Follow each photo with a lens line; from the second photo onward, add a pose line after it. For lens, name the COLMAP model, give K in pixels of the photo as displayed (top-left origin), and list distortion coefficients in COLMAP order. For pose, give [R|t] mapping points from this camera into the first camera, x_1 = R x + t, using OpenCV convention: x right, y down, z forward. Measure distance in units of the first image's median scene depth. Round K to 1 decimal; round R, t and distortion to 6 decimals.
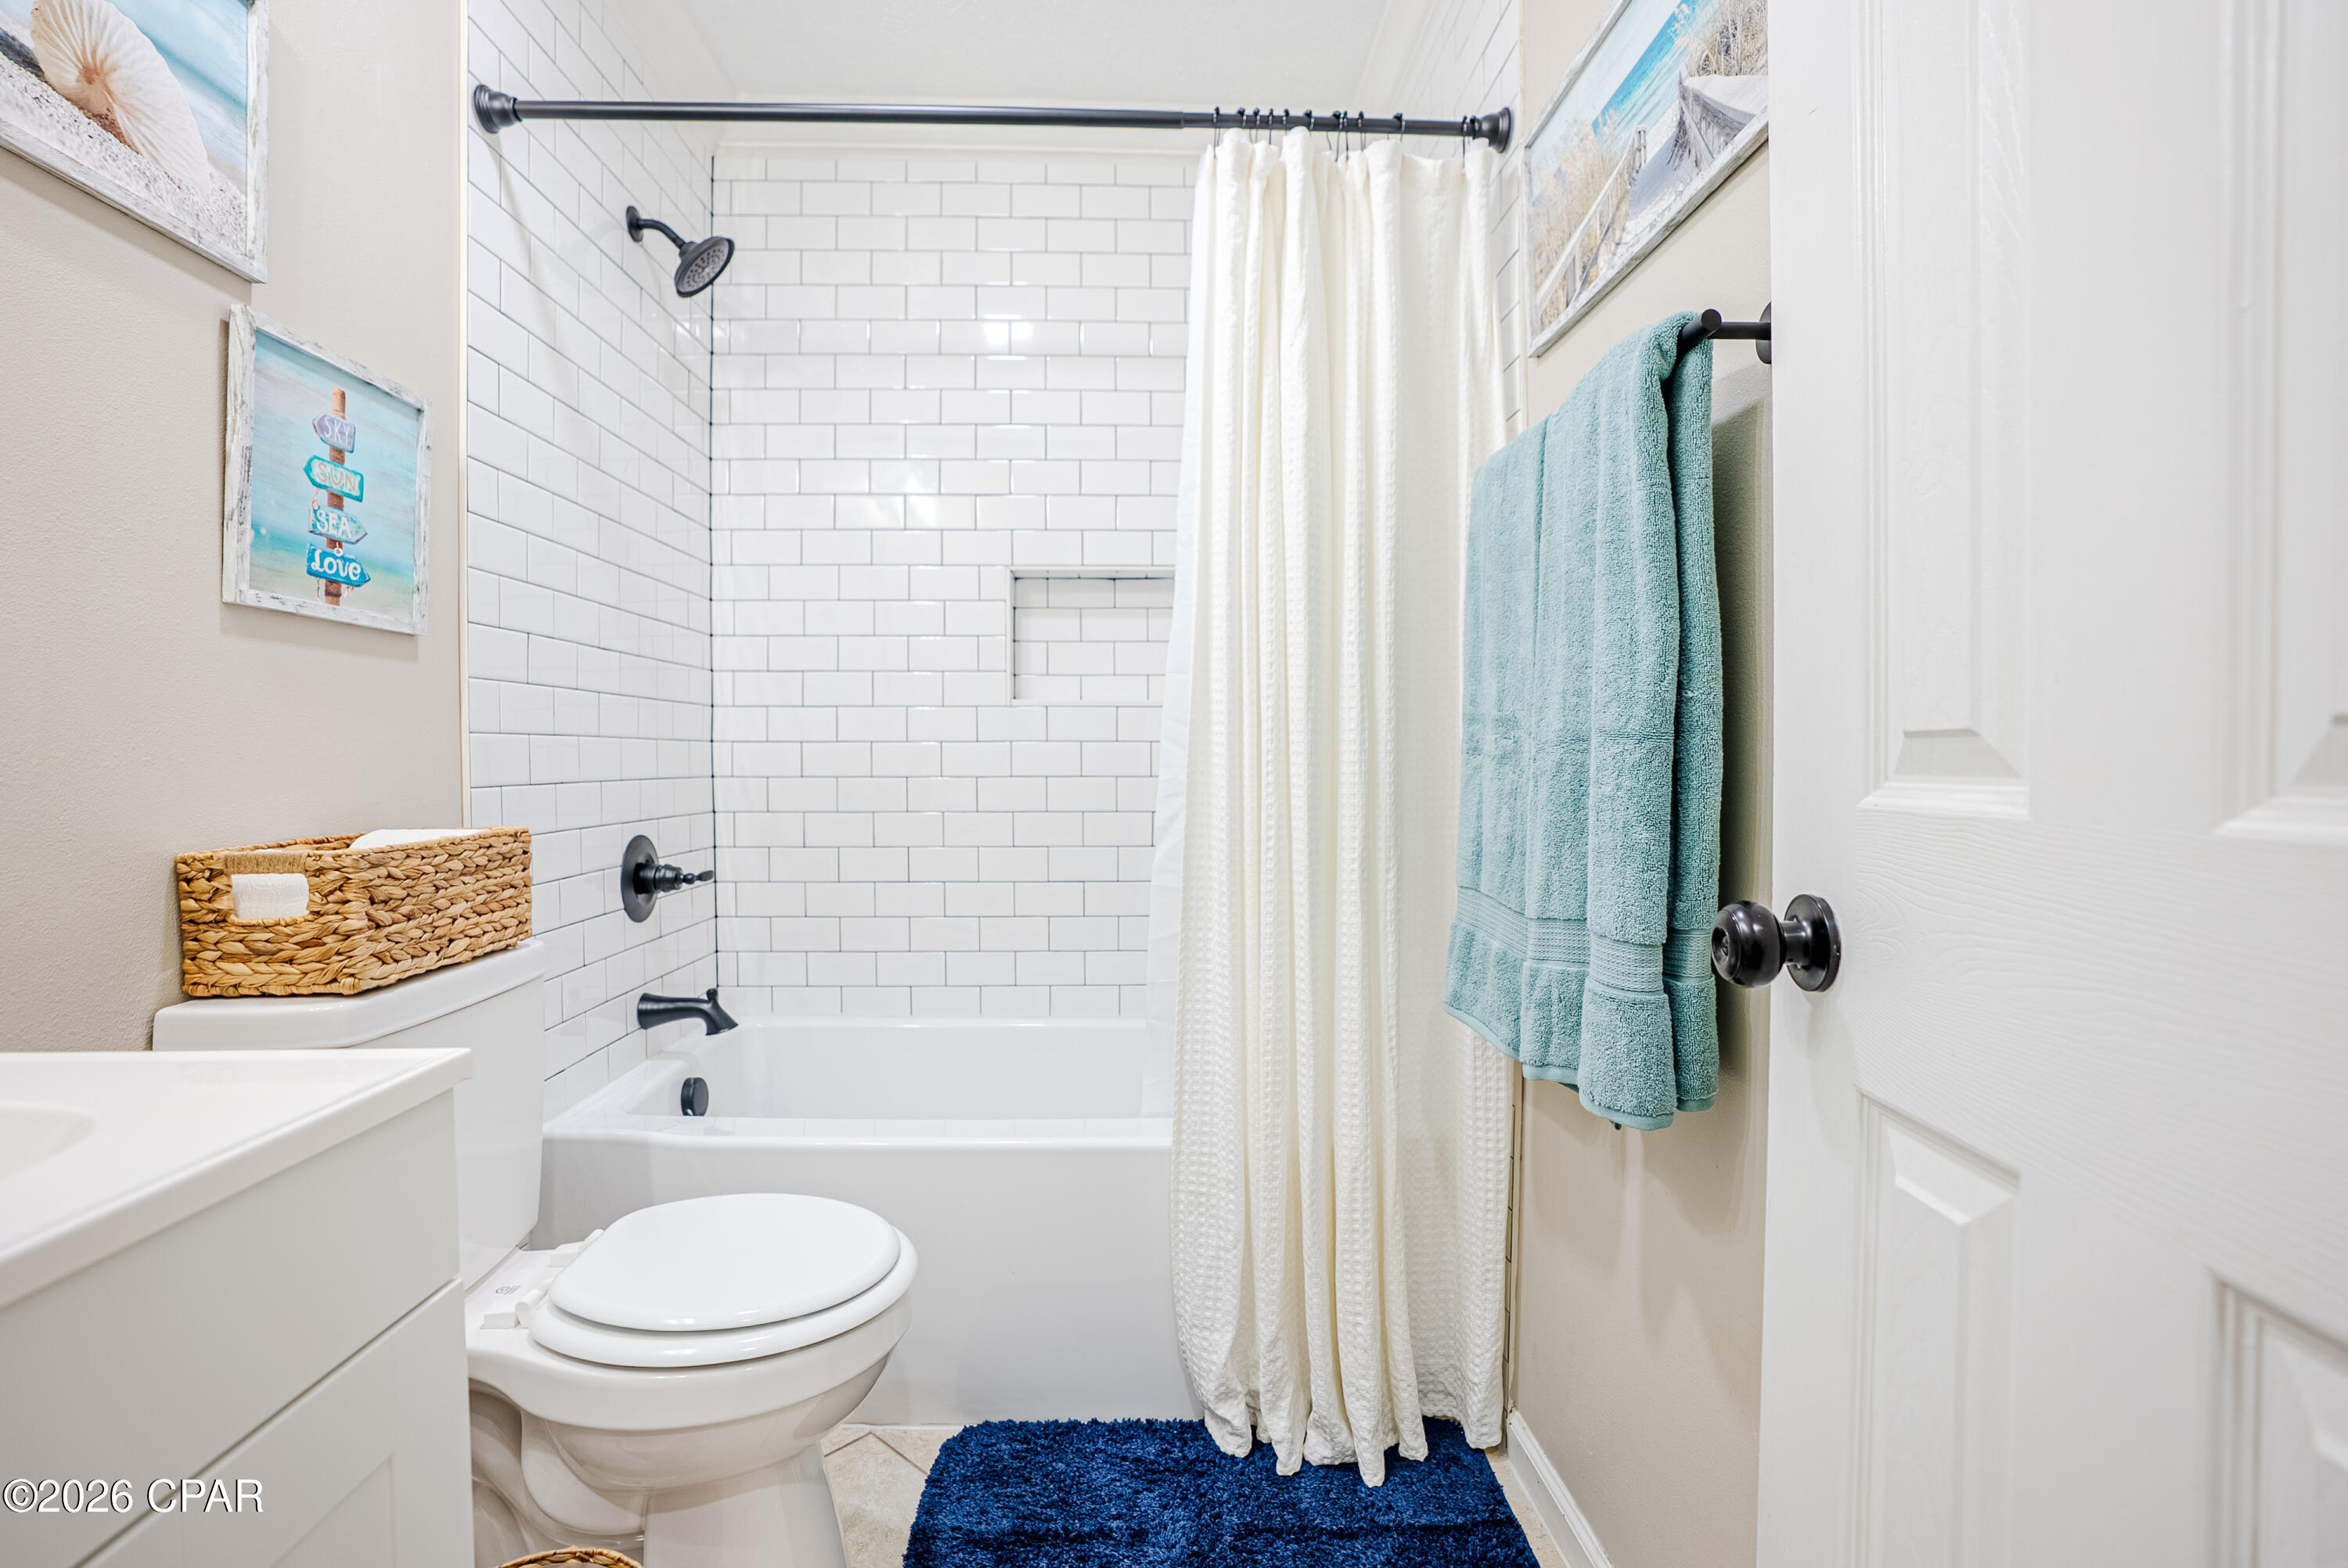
lens RADIAL K [[1087.2, 0, 1174.7], [0, 1087.2, 771.0], [0, 0, 1]] dist [-0.069516, 0.025914]
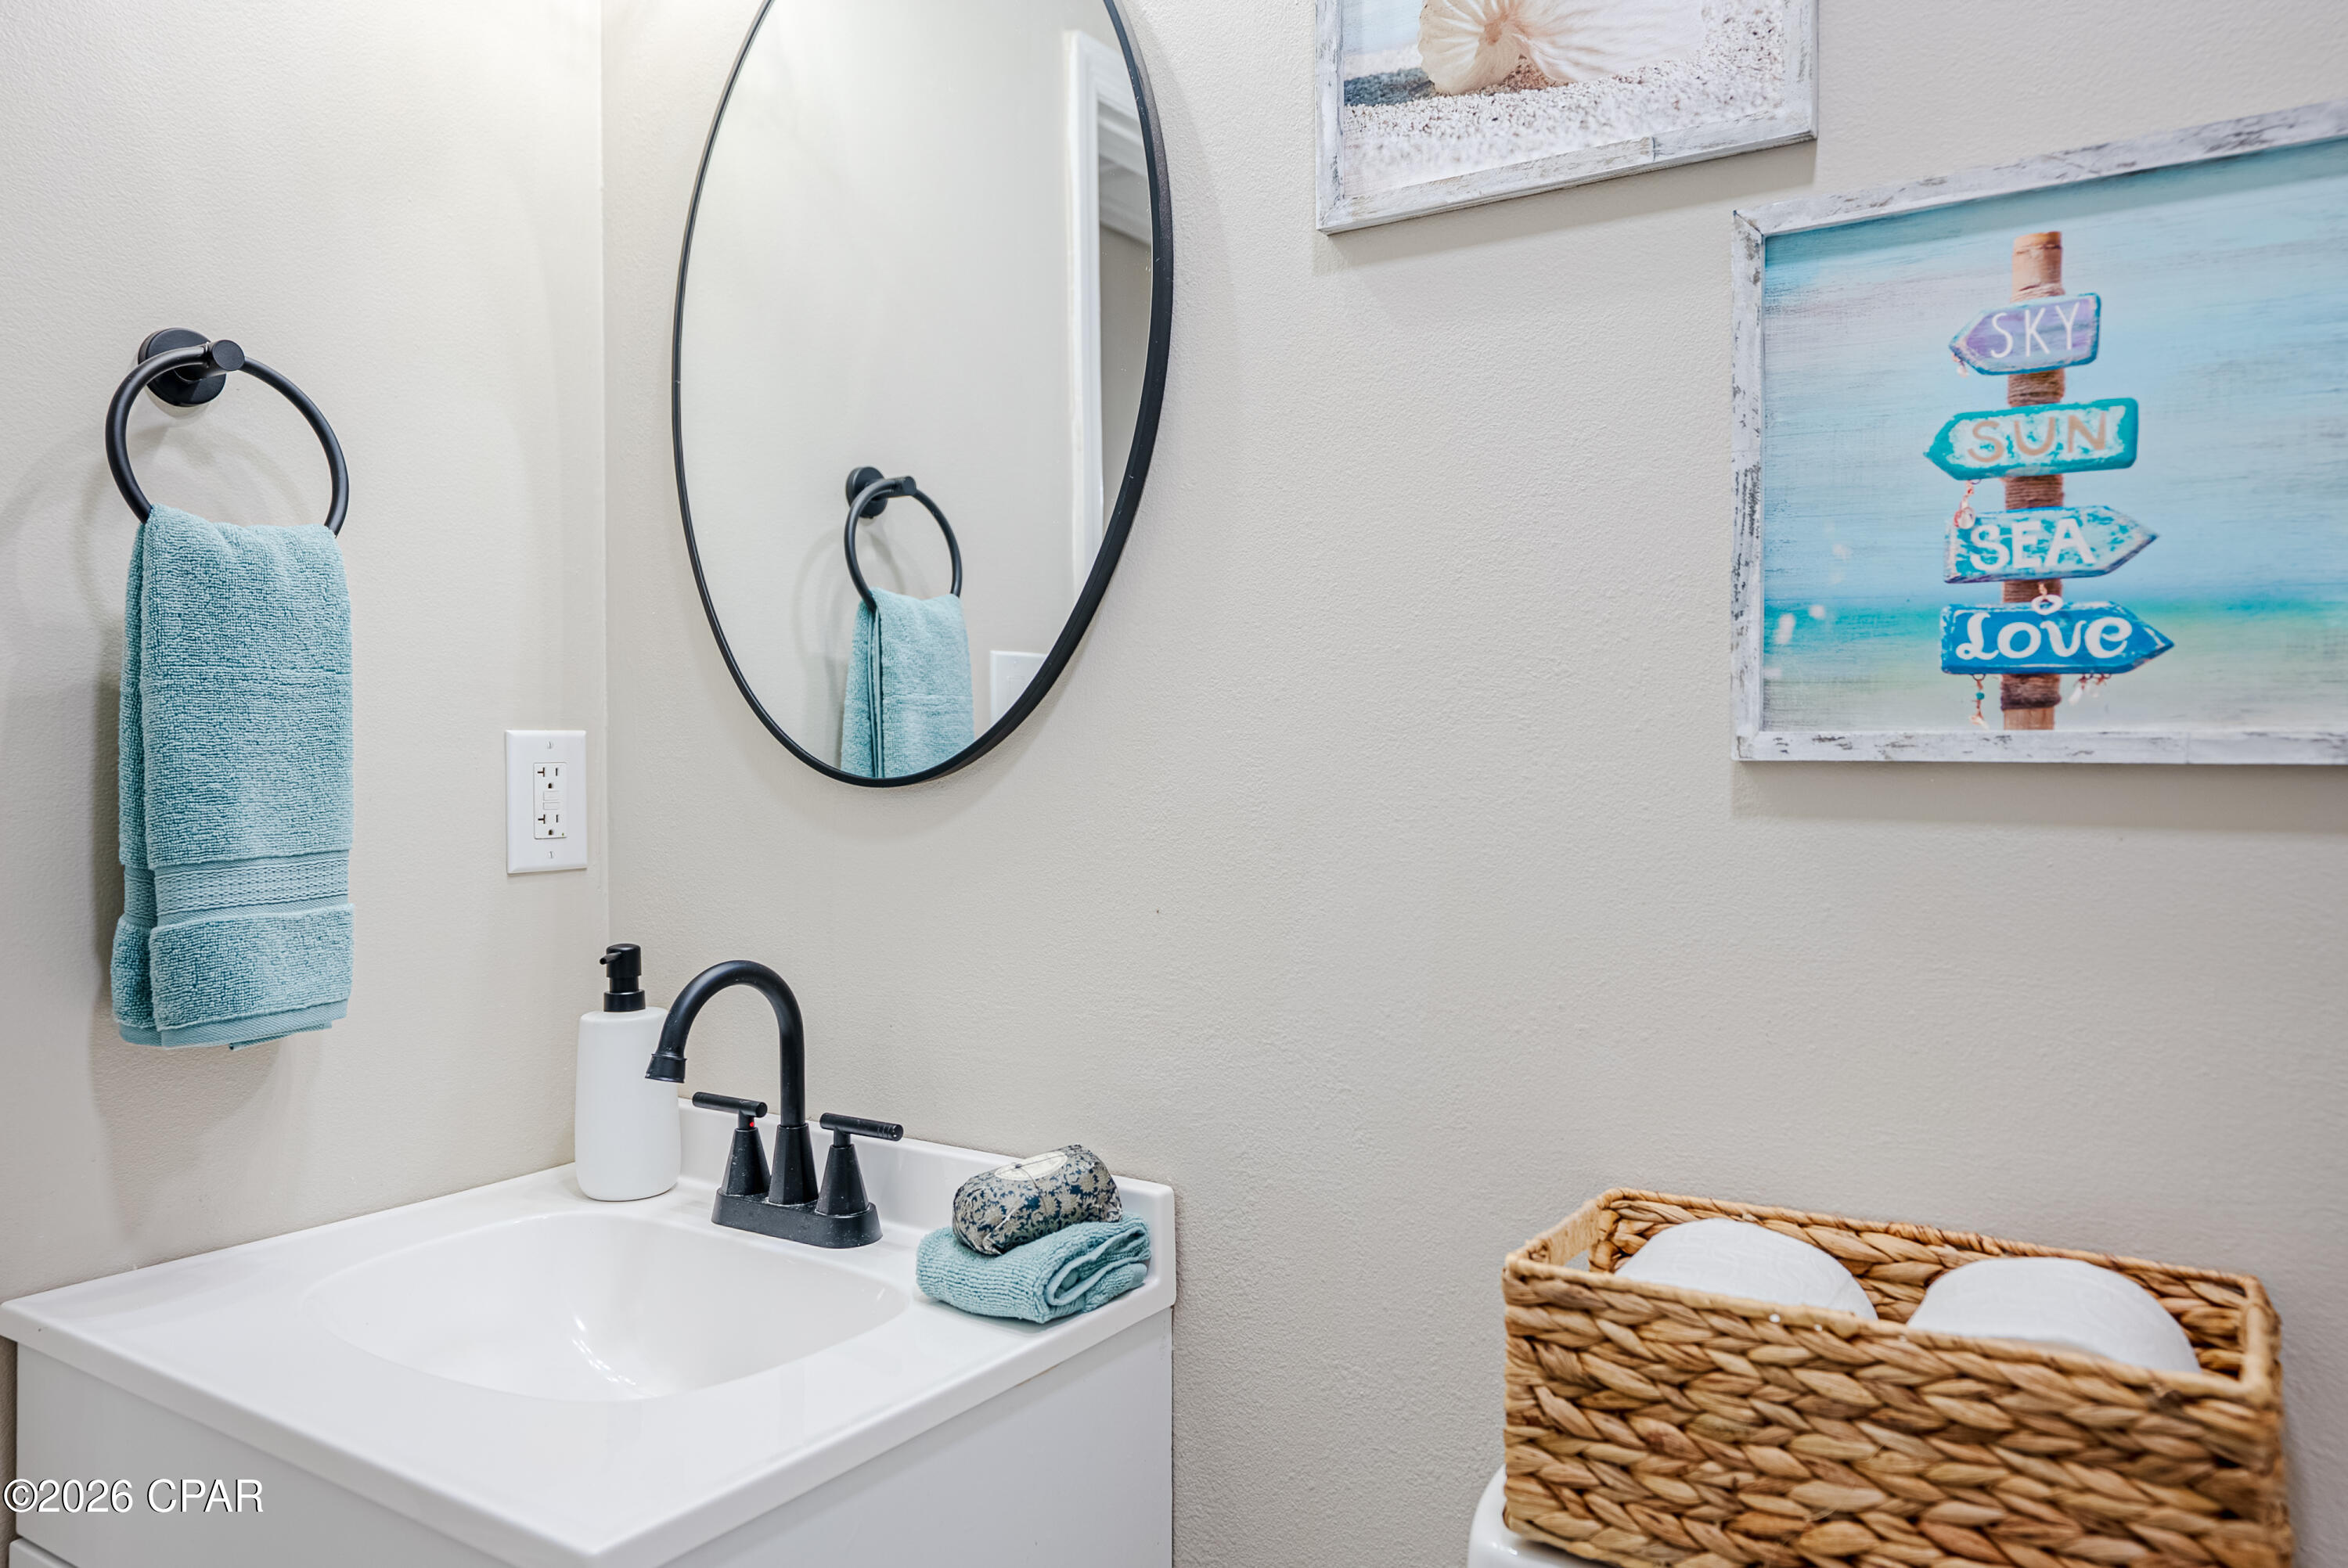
lens RADIAL K [[1628.9, 0, 1174.2], [0, 1628.9, 769.5], [0, 0, 1]] dist [-0.001167, 0.004567]
pose [[-0.586166, 0.005902, -0.810169, -0.030697], [-0.013496, 0.999764, 0.017047, -0.149386], [0.810078, 0.020926, -0.585948, 1.127931]]
